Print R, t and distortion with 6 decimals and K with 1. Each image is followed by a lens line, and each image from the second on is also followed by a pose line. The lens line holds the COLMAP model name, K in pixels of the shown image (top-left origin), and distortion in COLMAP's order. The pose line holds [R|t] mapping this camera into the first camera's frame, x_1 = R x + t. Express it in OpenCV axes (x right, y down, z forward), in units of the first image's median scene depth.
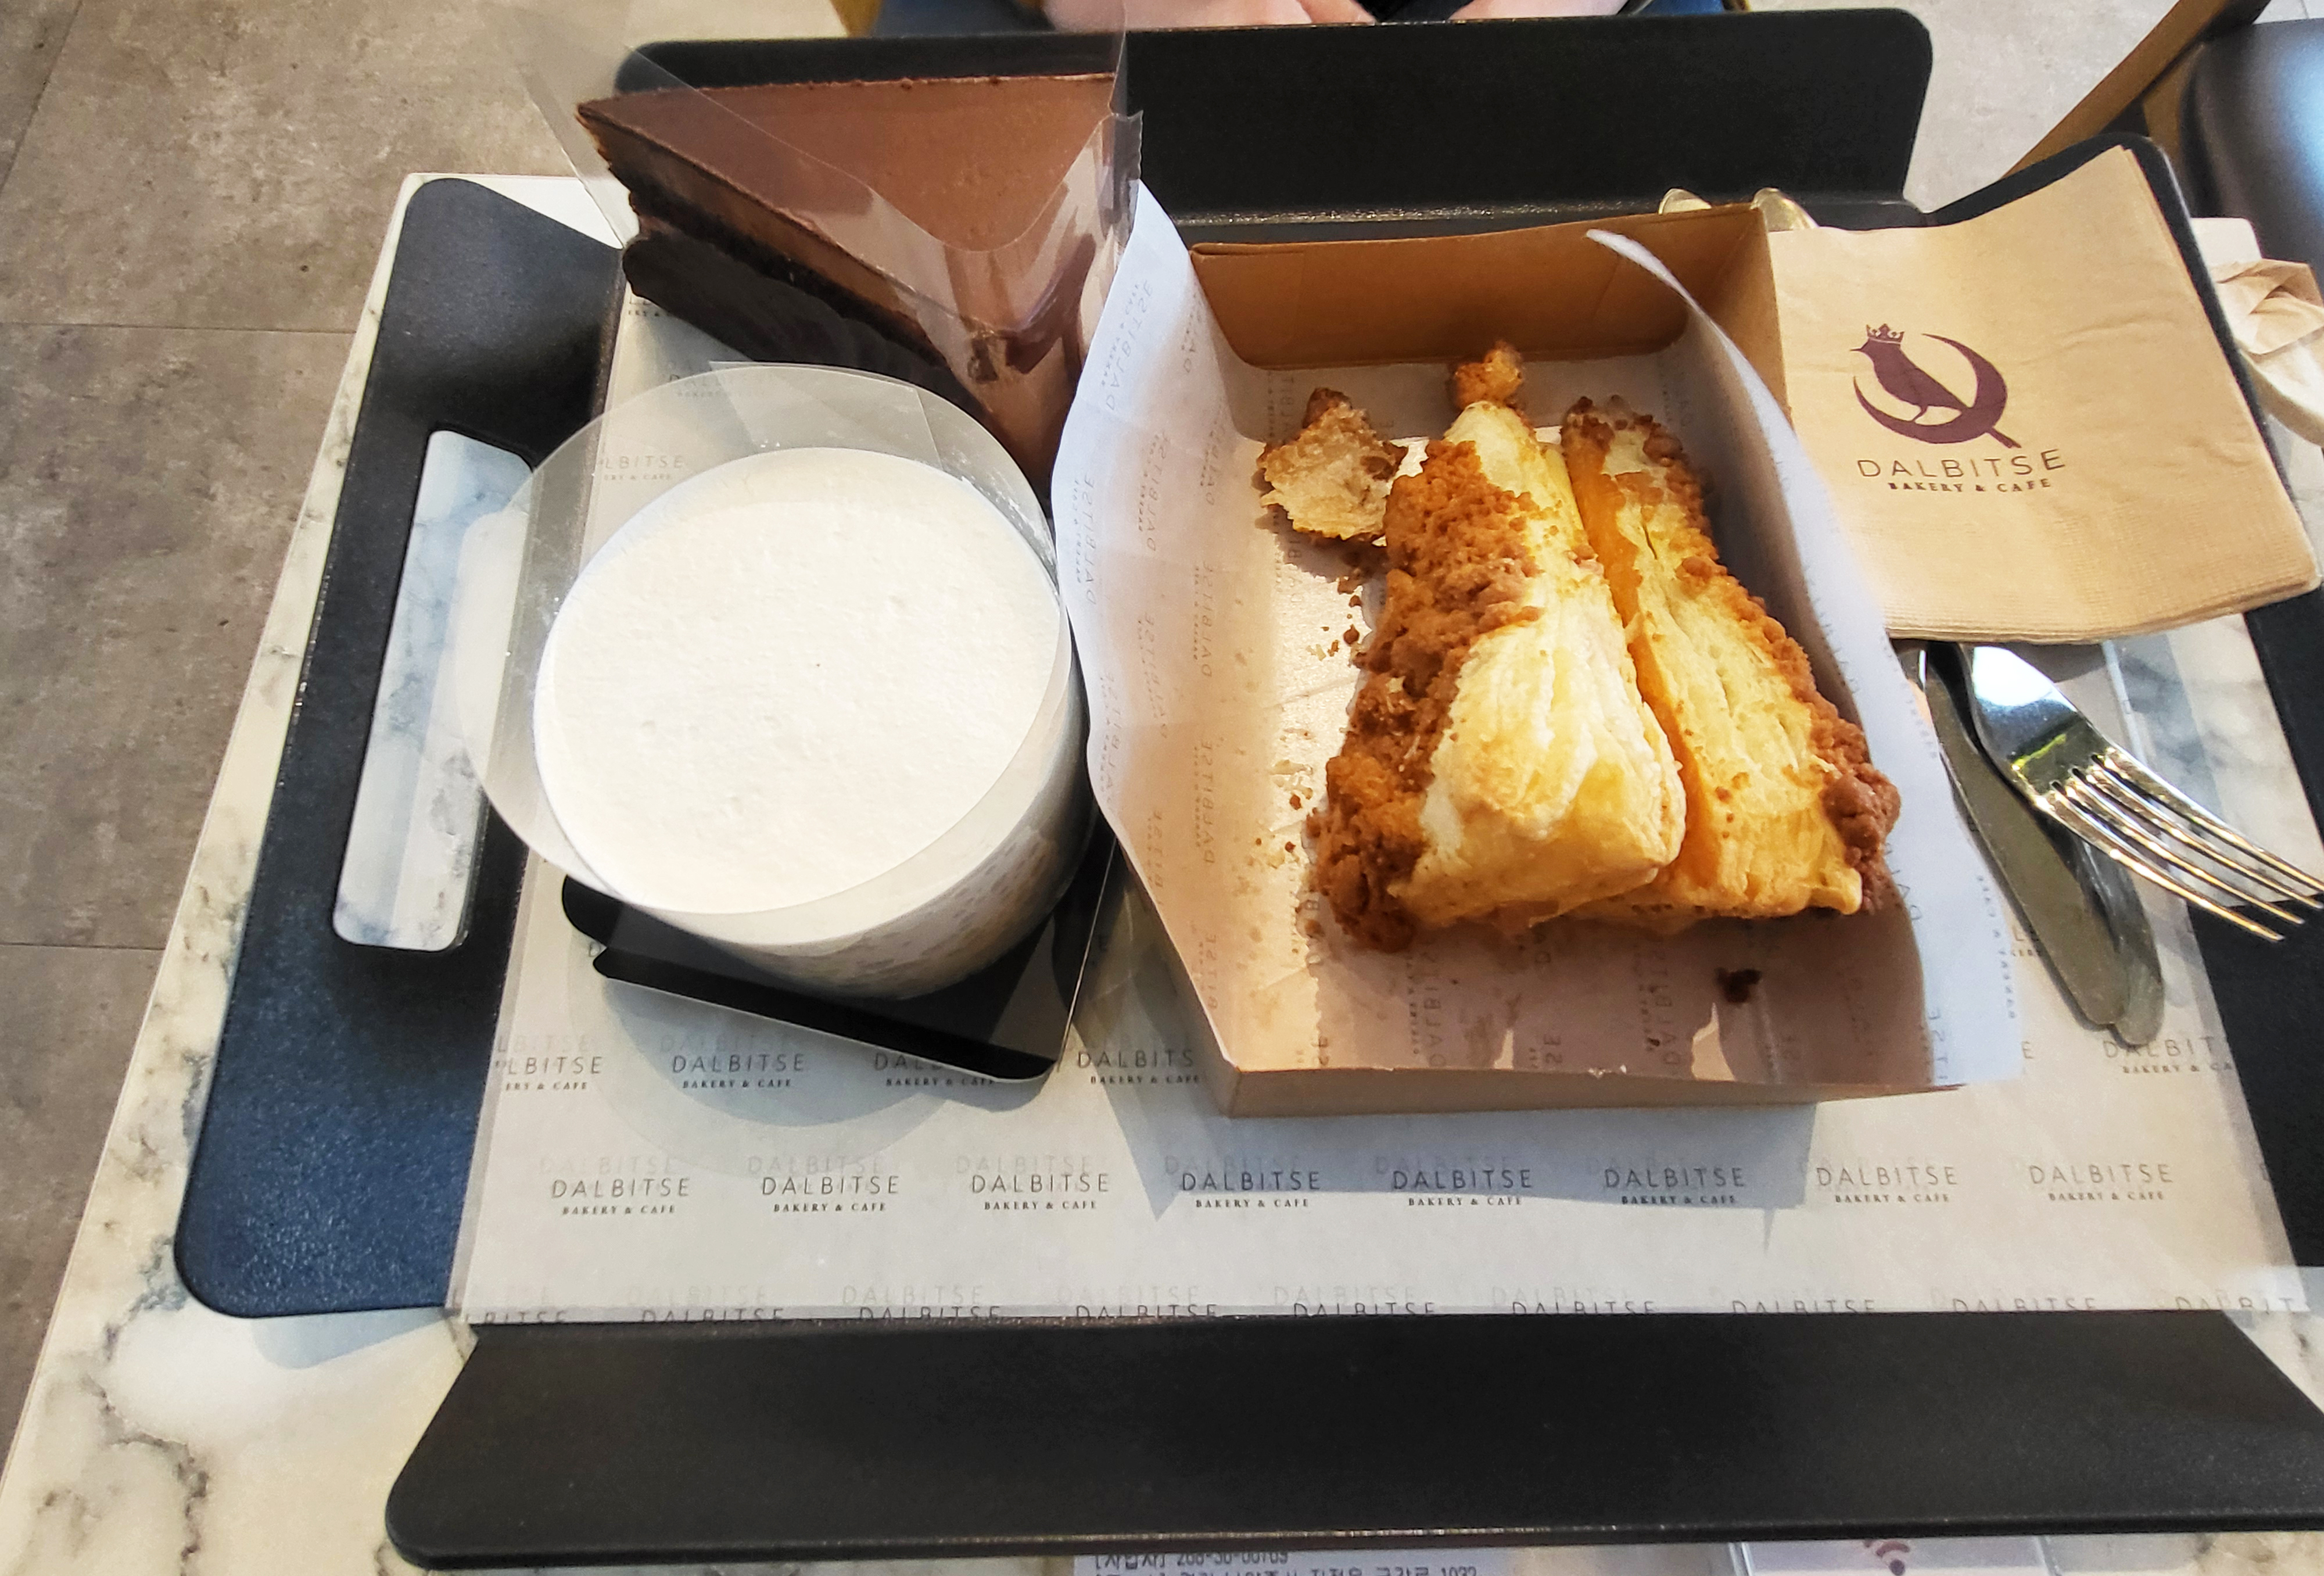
lens RADIAL K [[1461.7, 0, 1162.0], [0, 1461.7, 788.0], [0, 0, 1]] dist [0.018446, -0.000447]
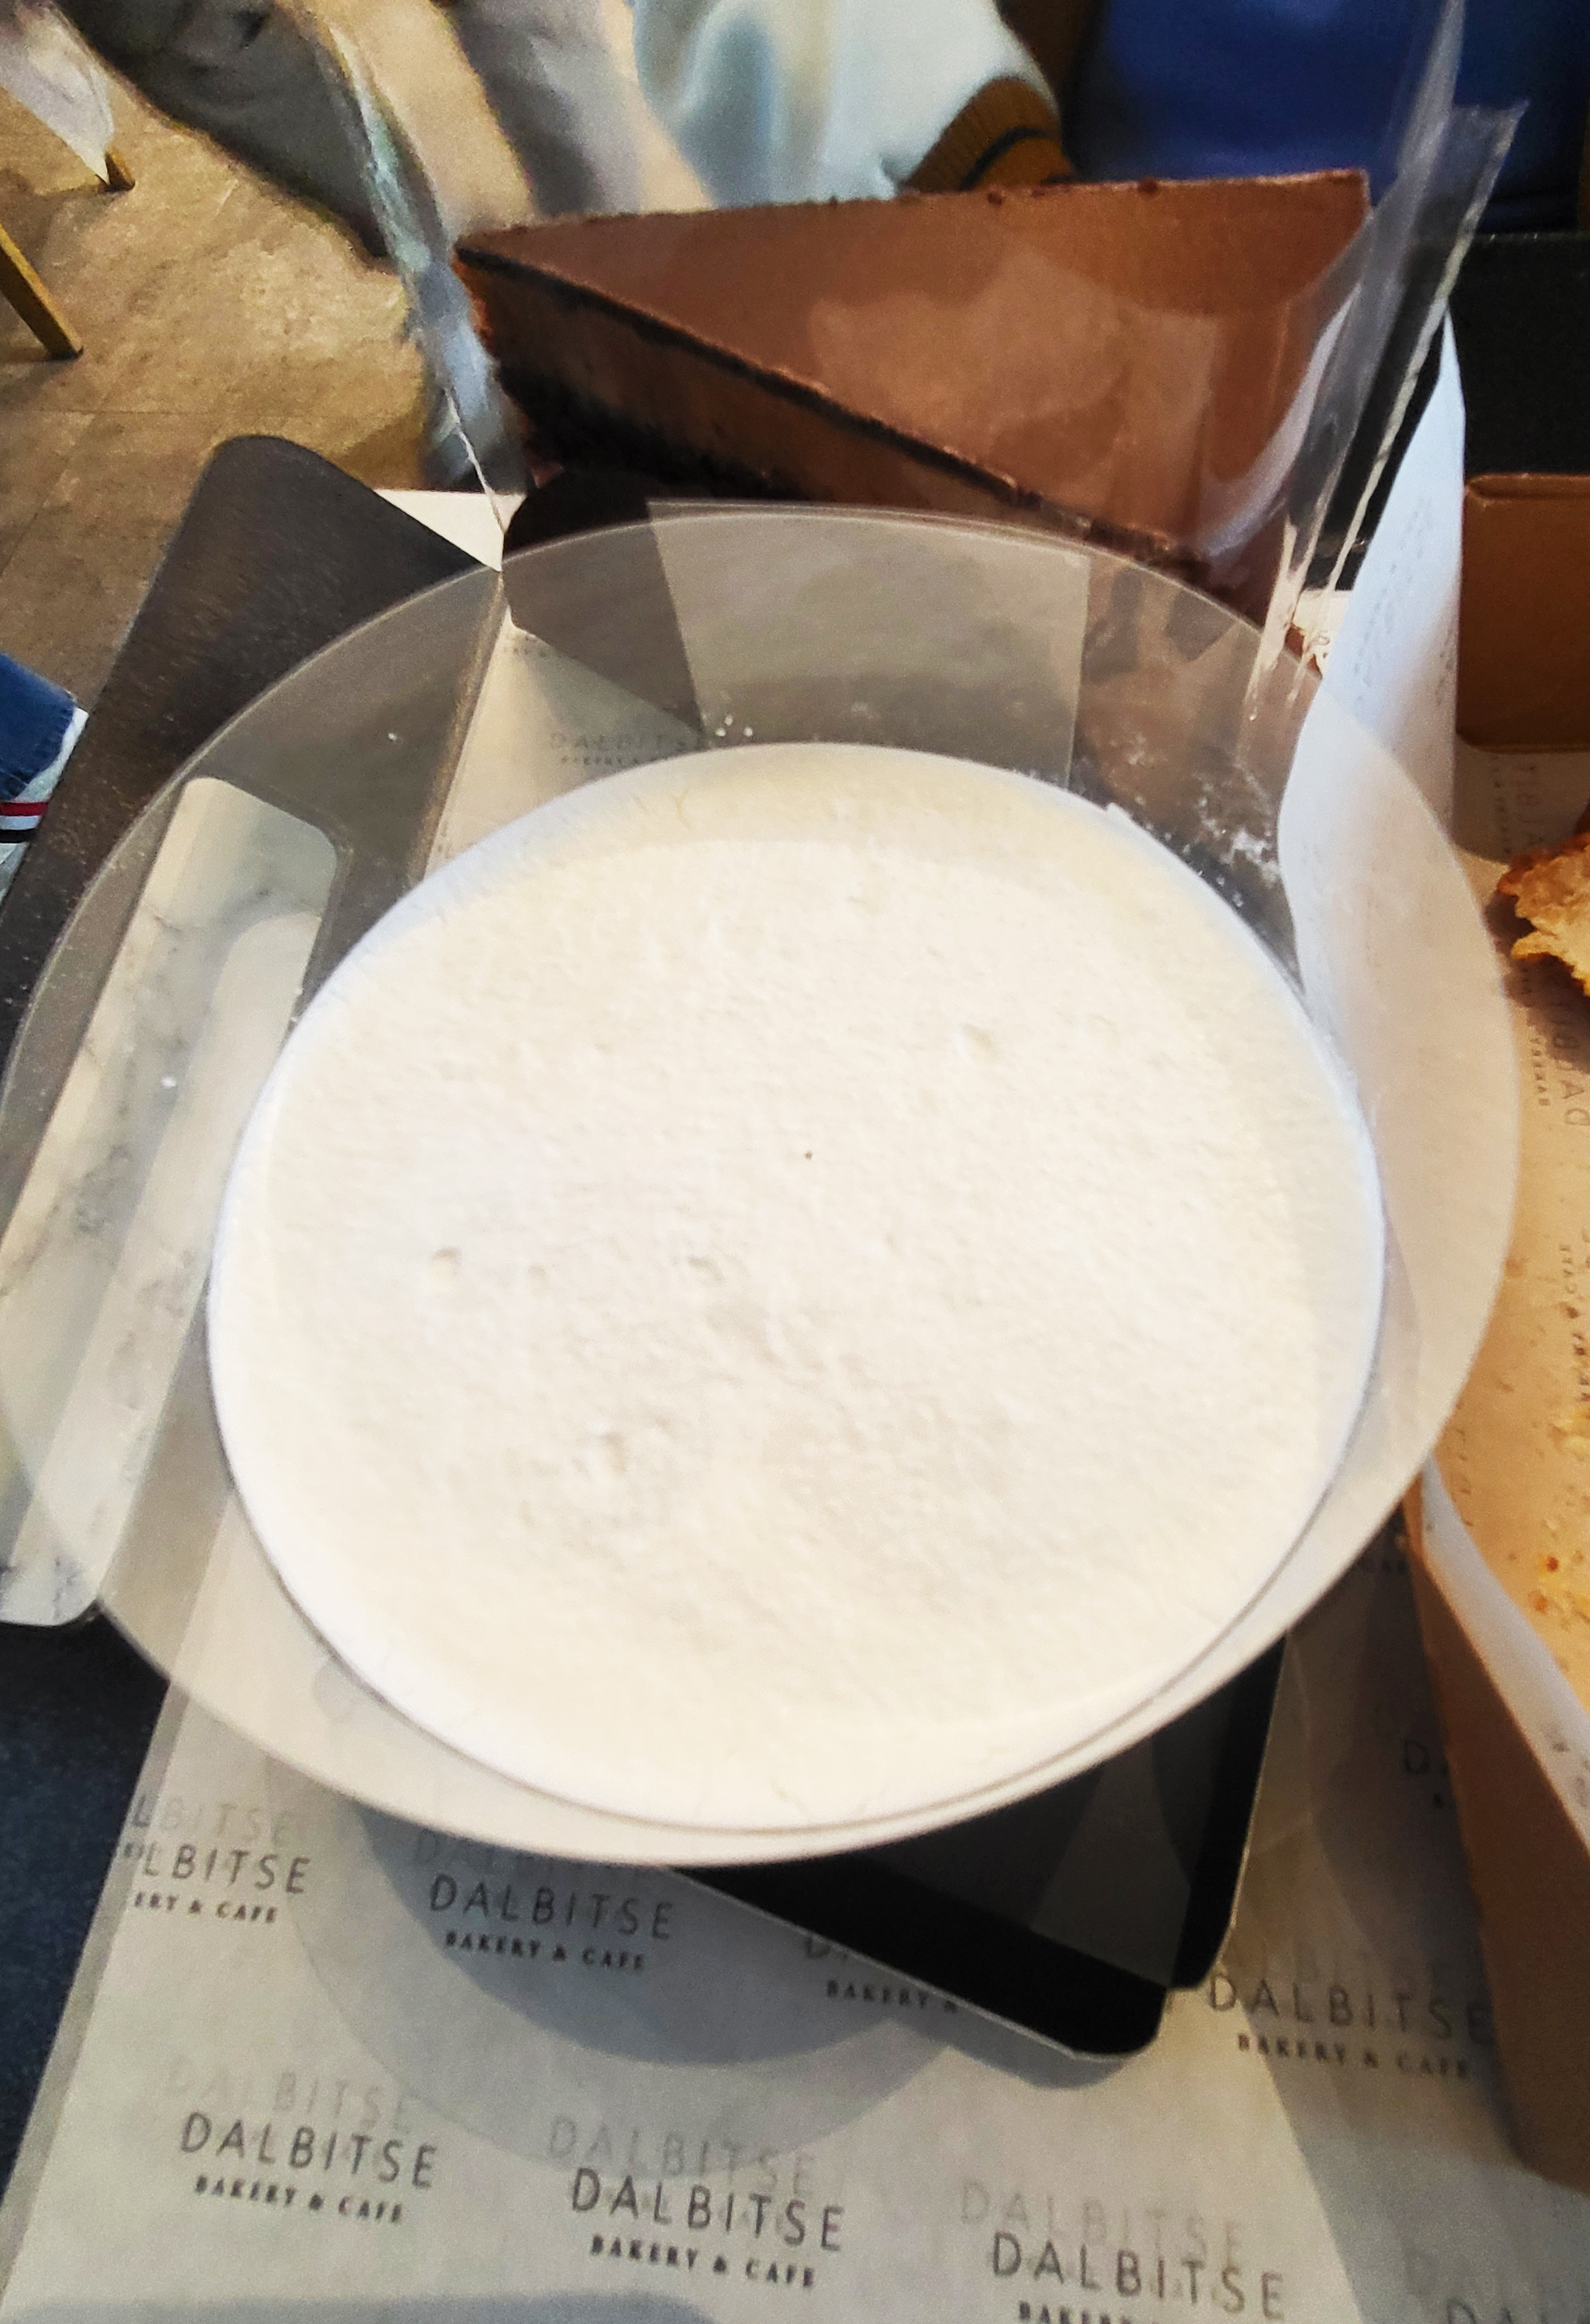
lens RADIAL K [[1570.1, 0, 795.0], [0, 1570.1, 1162.0], [0, 0, 1]] dist [-0.000389, -0.000395]
pose [[0.987262, 0.066551, -0.144514, -0.140929], [-0.083295, 0.990087, -0.113087, -0.021215], [0.135555, 0.123684, 0.983019, 0.430002]]
